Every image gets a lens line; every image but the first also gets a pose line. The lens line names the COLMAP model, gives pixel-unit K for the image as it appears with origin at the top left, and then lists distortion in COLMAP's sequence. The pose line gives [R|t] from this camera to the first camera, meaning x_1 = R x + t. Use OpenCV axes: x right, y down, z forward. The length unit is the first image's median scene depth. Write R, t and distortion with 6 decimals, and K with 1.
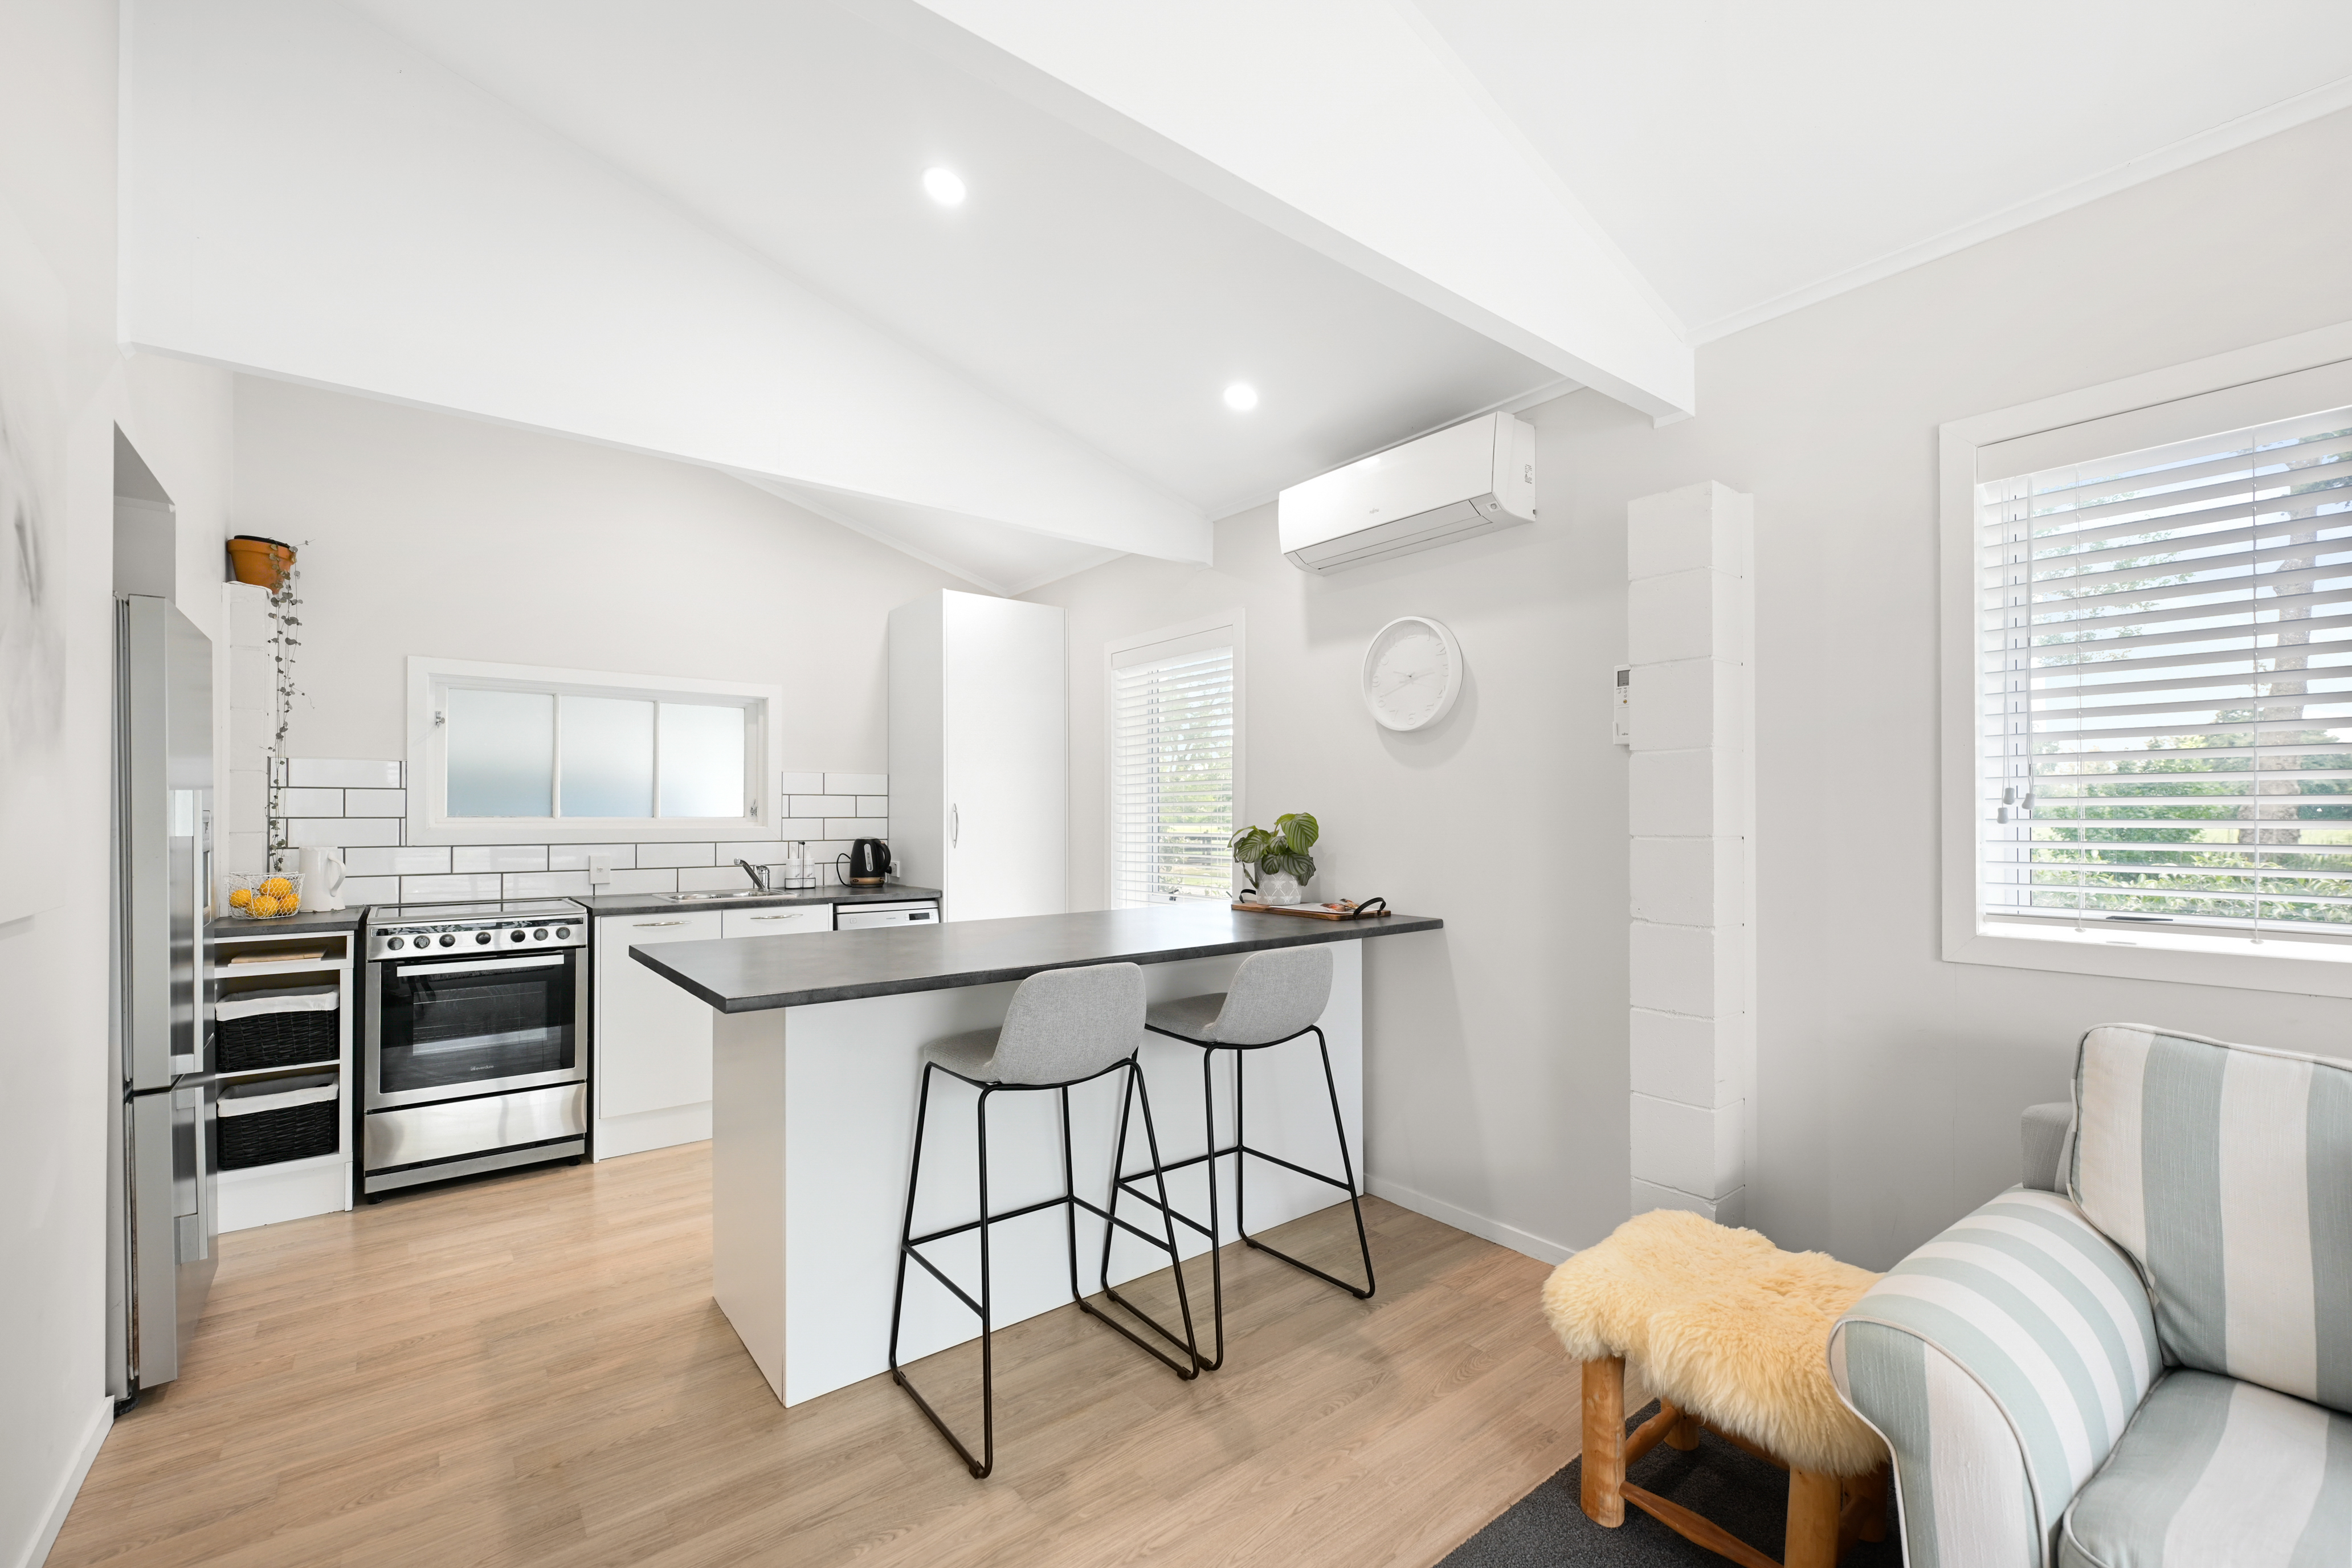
lens RADIAL K [[990.4, 0, 1181.5], [0, 990.4, 809.6], [0, 0, 1]] dist [0.003200, 0.000106]
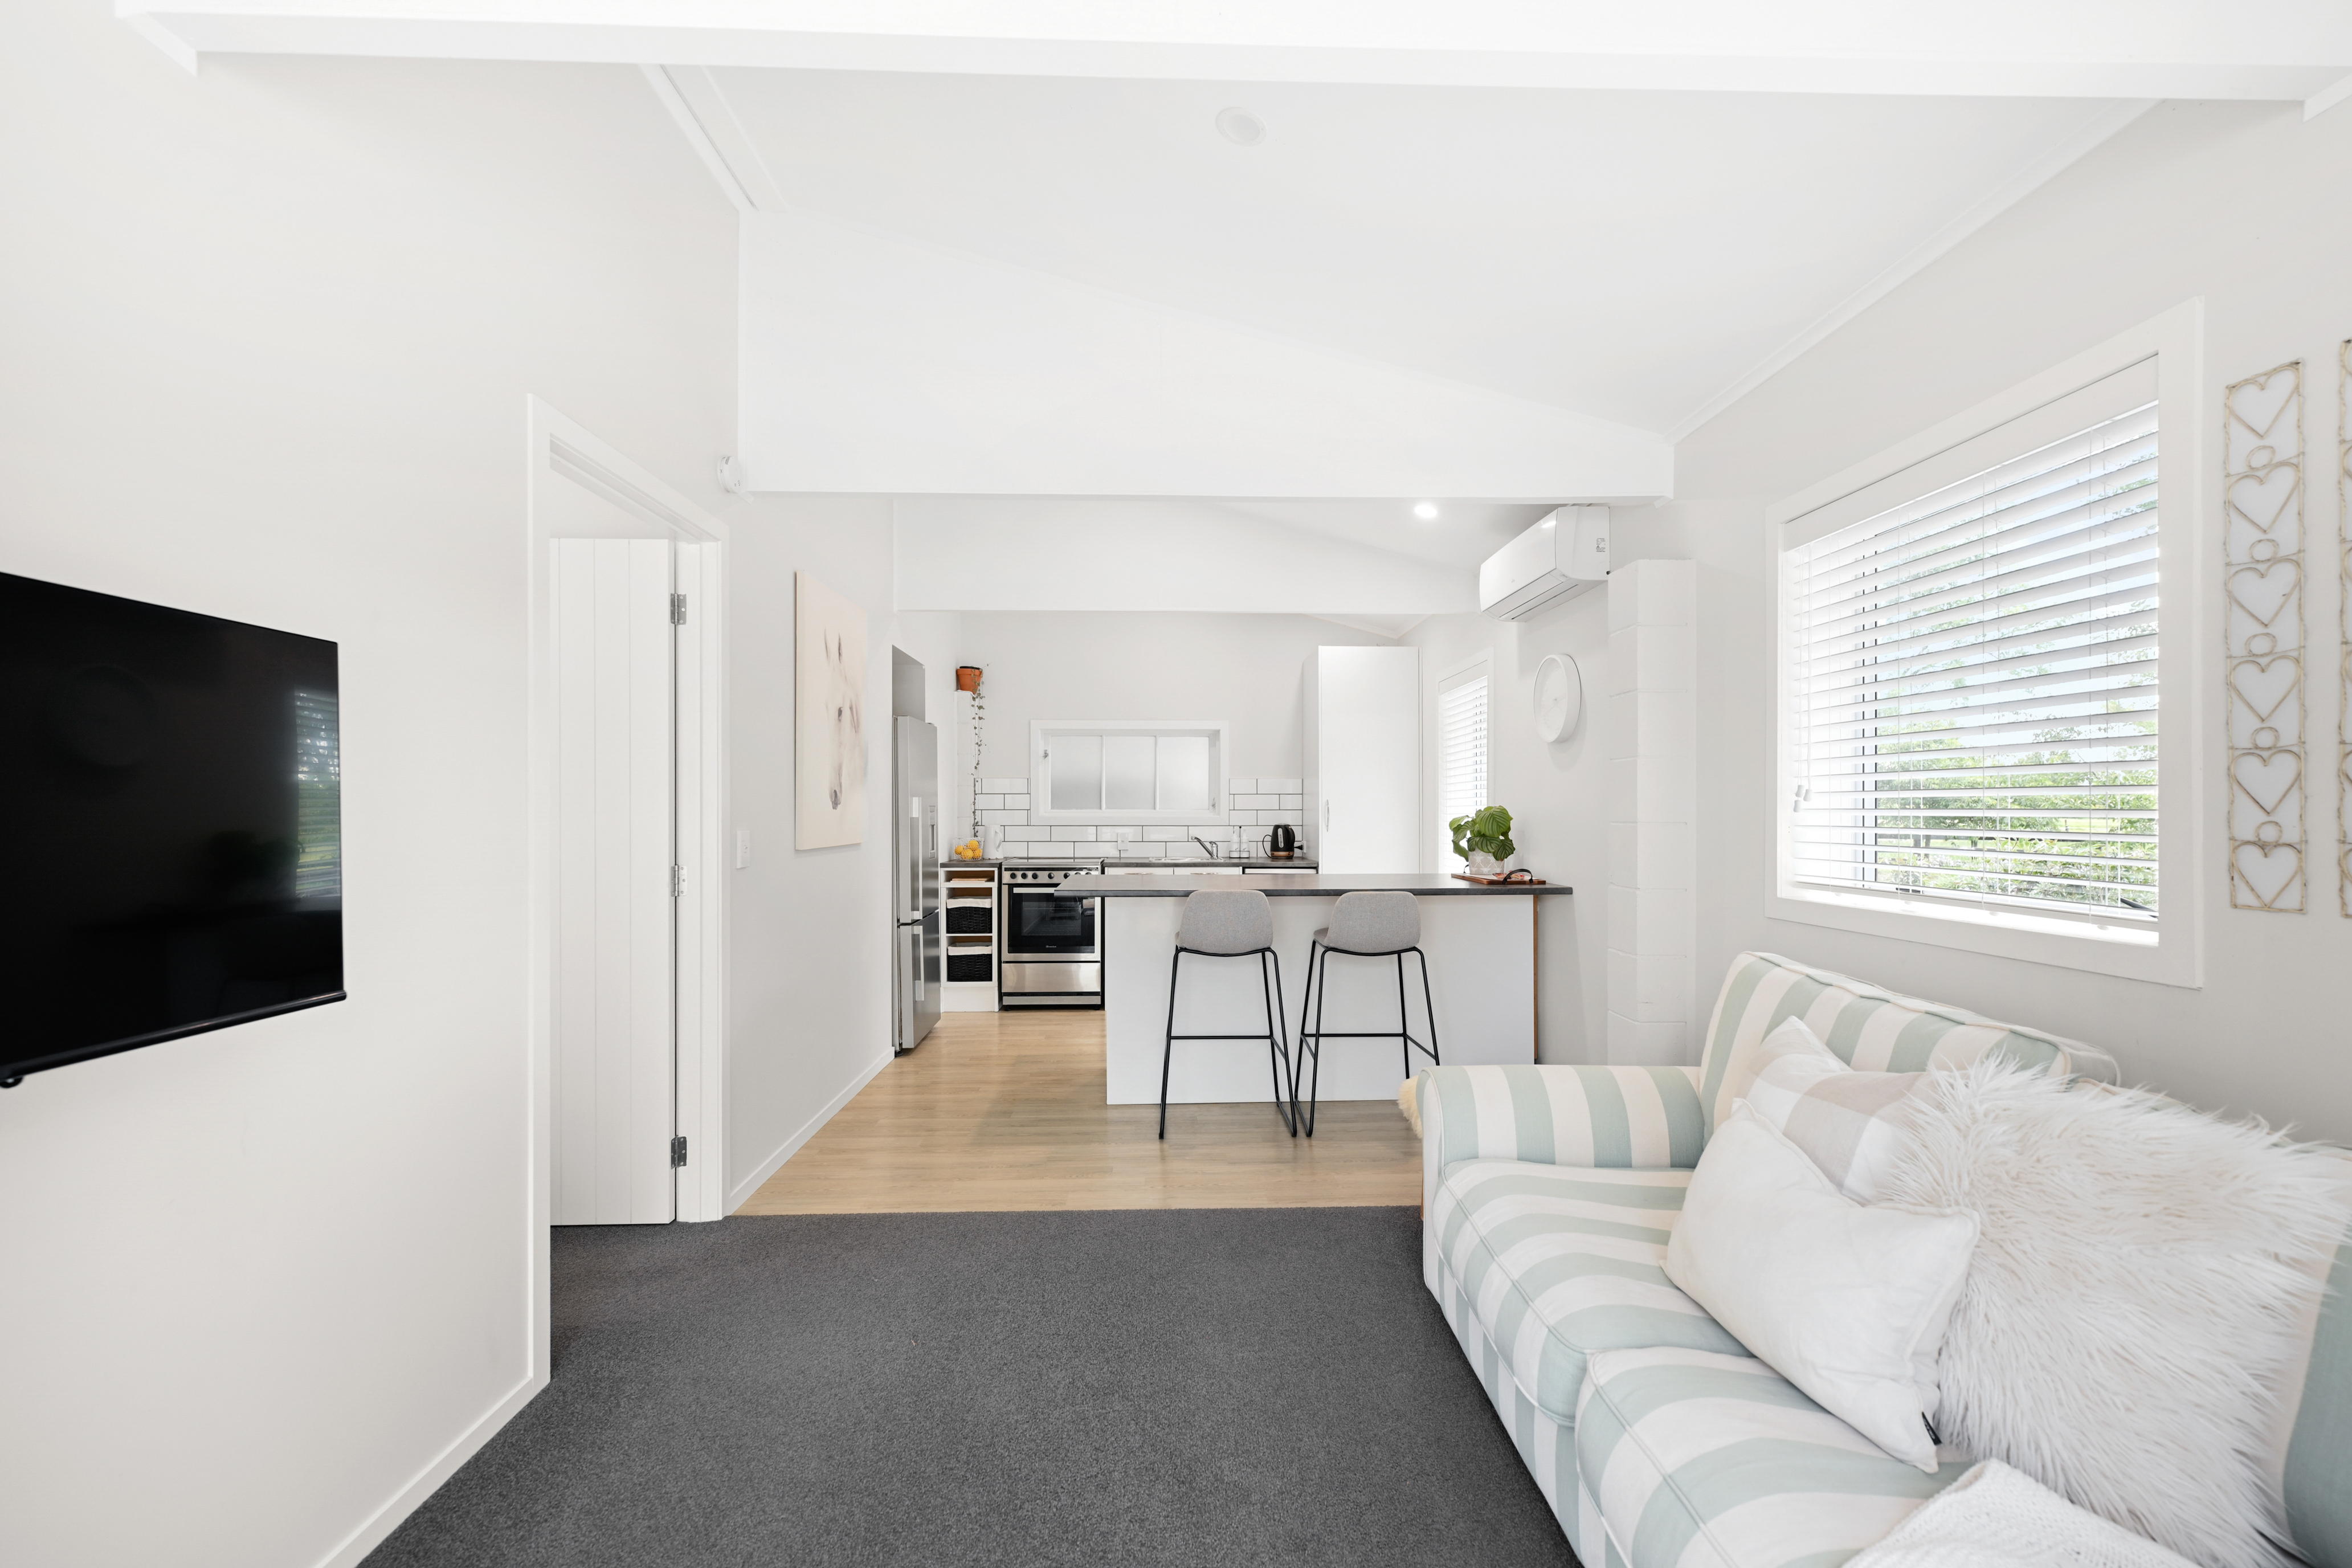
lens RADIAL K [[990.4, 0, 1163.3], [0, 990.4, 806.7], [0, 0, 1]] dist [0.003200, 0.000106]
pose [[0.794051, -0.002195, -0.607847, 0.553438], [0.004334, 0.999989, 0.002051, 0.000102], [0.607836, -0.004263, 0.794051, -0.312481]]
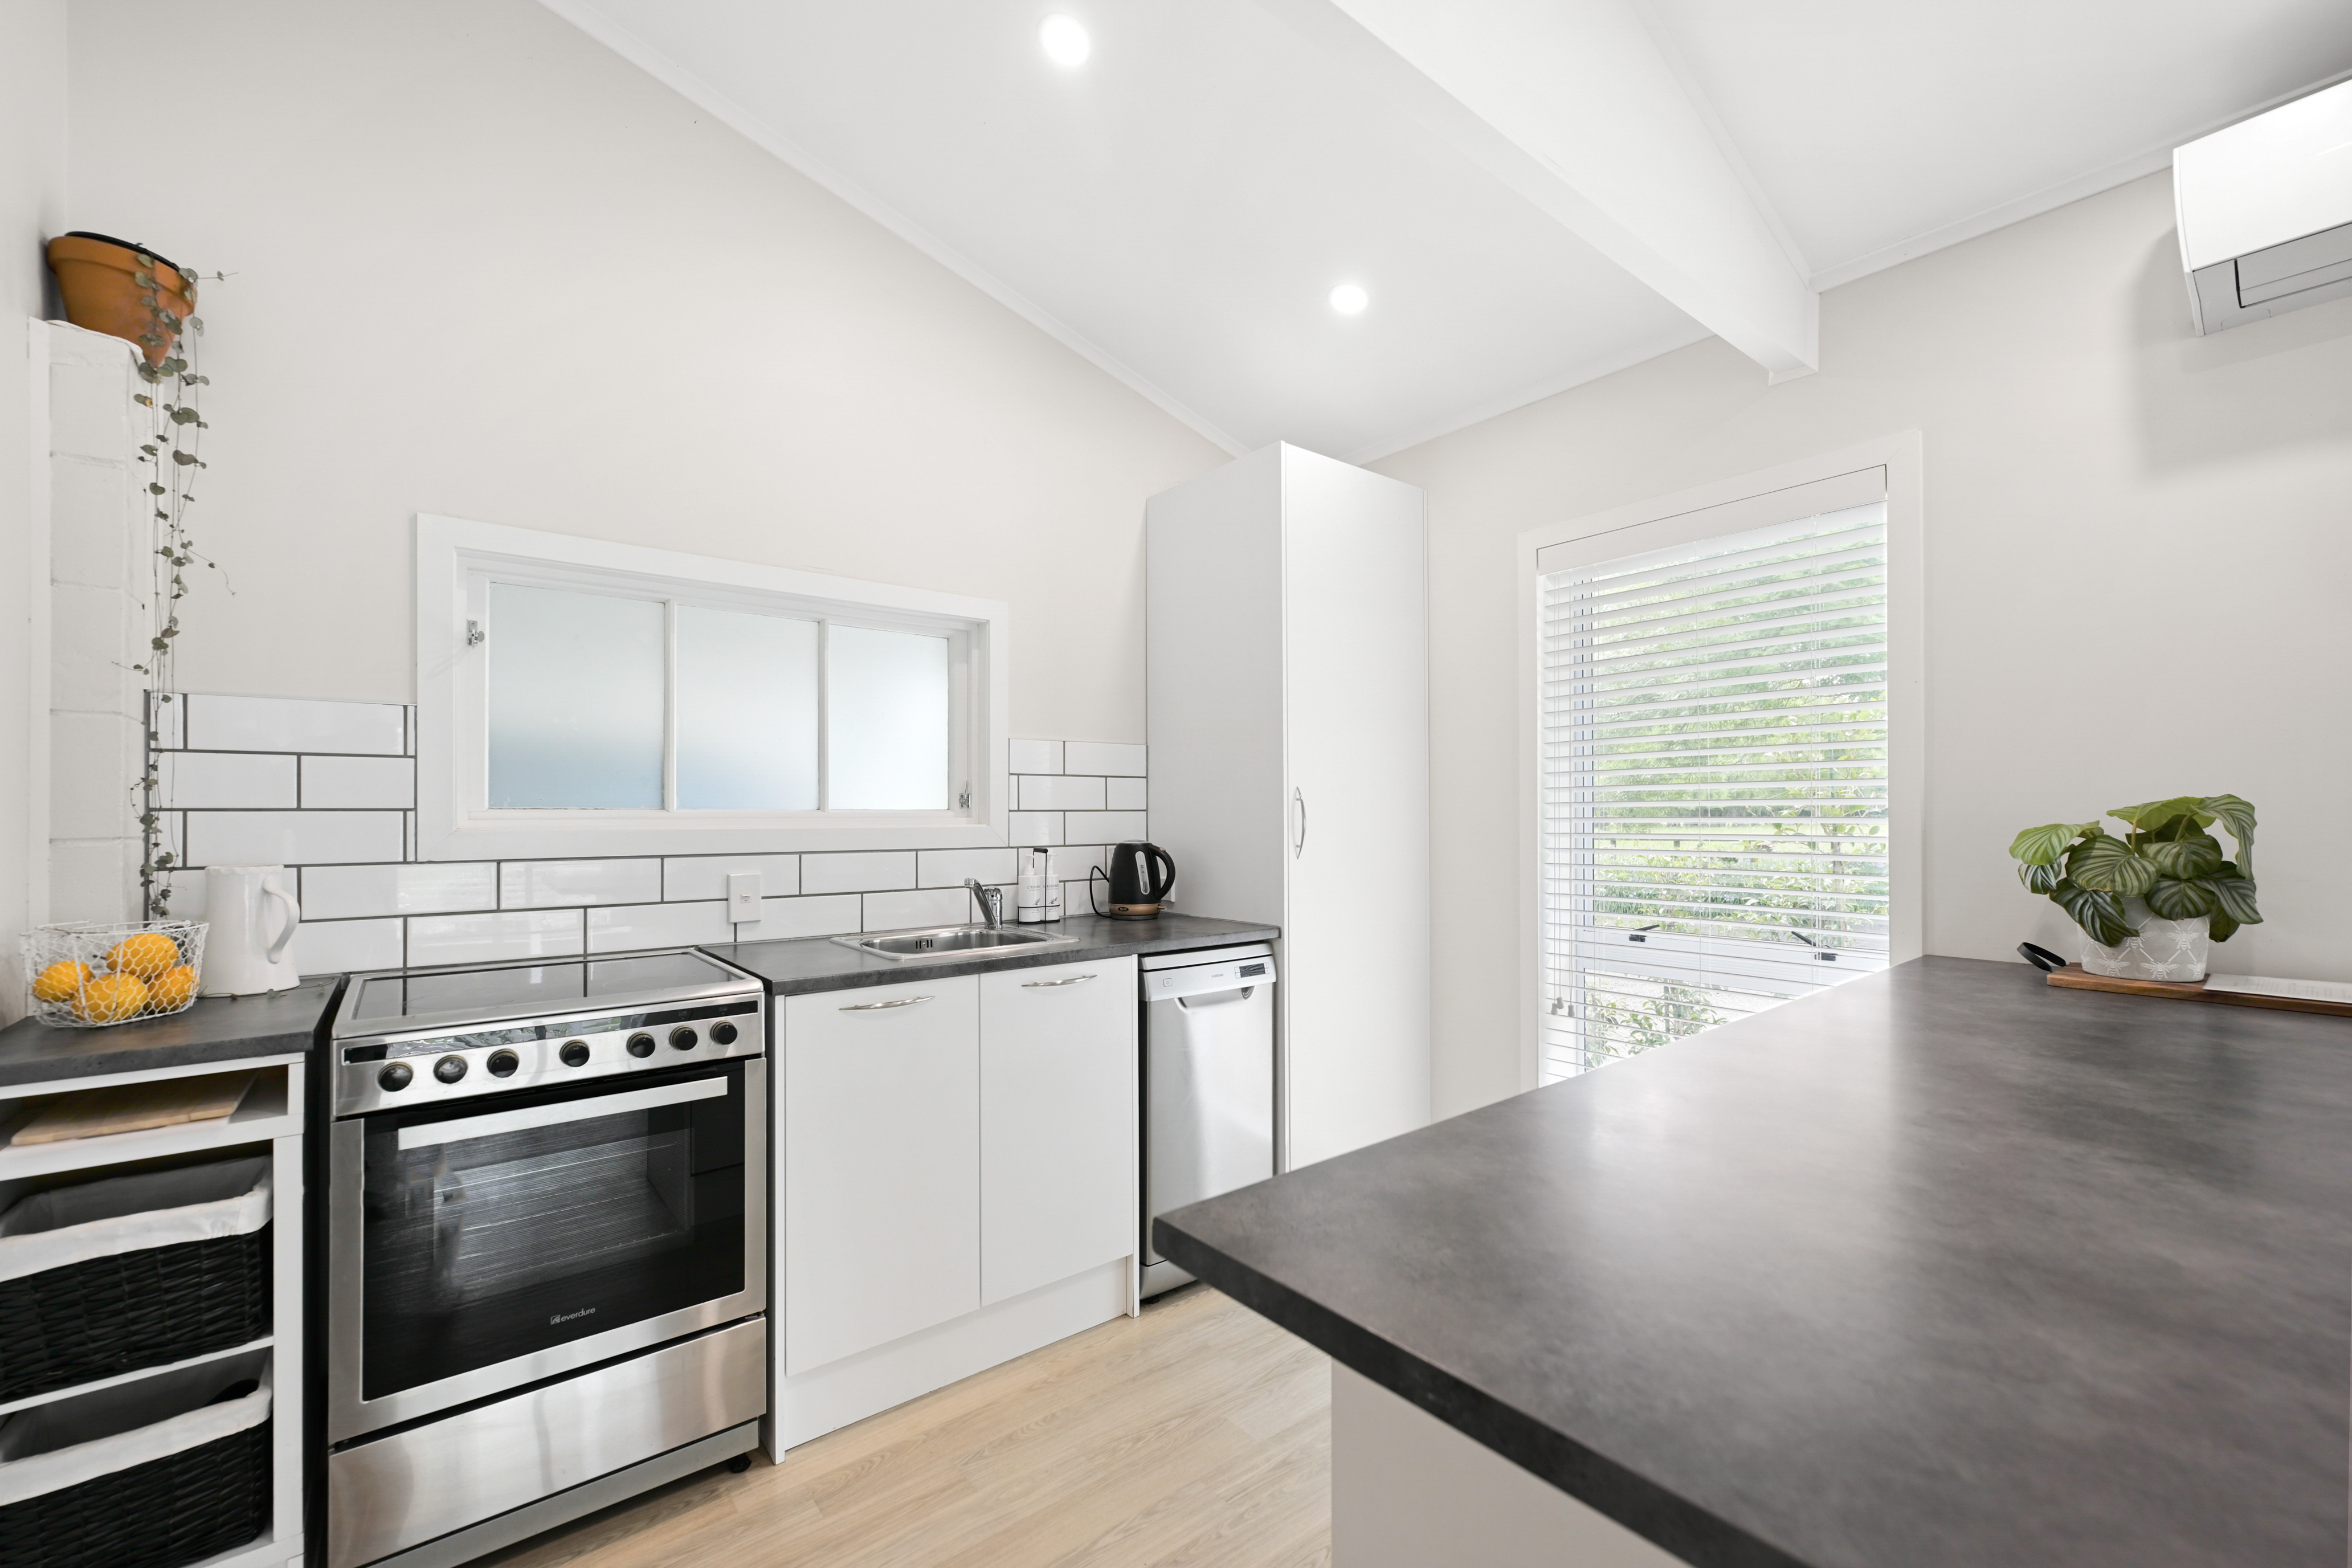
lens RADIAL K [[951.8, 0, 1165.0], [0, 951.8, 810.7], [0, 0, 1]] dist [0.001083, 0.000687]
pose [[0.999987, -0.002123, 0.004629, -0.404032], [0.002108, 0.999992, 0.003250, 0.008593], [-0.004636, -0.003240, 0.999984, 0.515310]]
